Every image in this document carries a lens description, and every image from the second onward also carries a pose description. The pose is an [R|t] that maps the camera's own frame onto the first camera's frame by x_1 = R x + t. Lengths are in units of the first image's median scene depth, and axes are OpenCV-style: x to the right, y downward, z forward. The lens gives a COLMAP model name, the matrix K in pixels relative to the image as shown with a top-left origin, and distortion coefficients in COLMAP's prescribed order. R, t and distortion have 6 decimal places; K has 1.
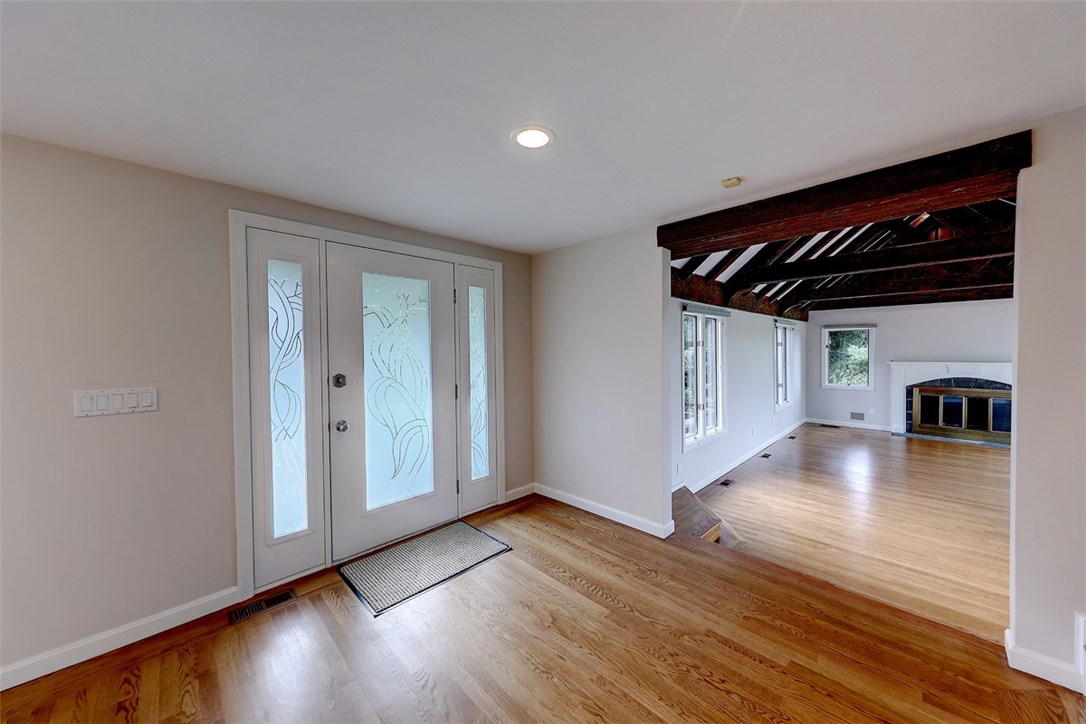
lens RADIAL K [[382.8, 0, 545.0], [0, 382.8, 353.0], [0, 0, 1]] dist [-0.000221, -0.000034]
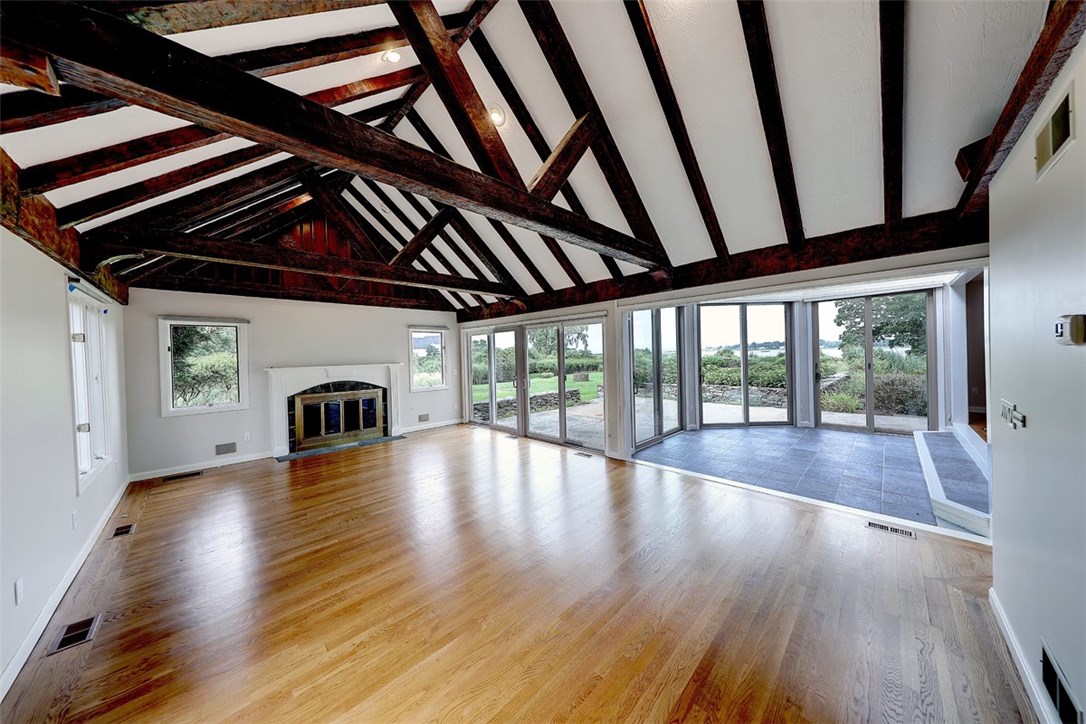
lens RADIAL K [[344.0, 0, 545.3], [0, 344.0, 355.0], [0, 0, 1]] dist [0.000388, 0.000008]
pose [[0.002897, 0.005152, 0.999983, 0.202252], [0.034307, 0.999398, -0.005249, 0.019121], [-0.999407, 0.034321, 0.002719, 0.439031]]
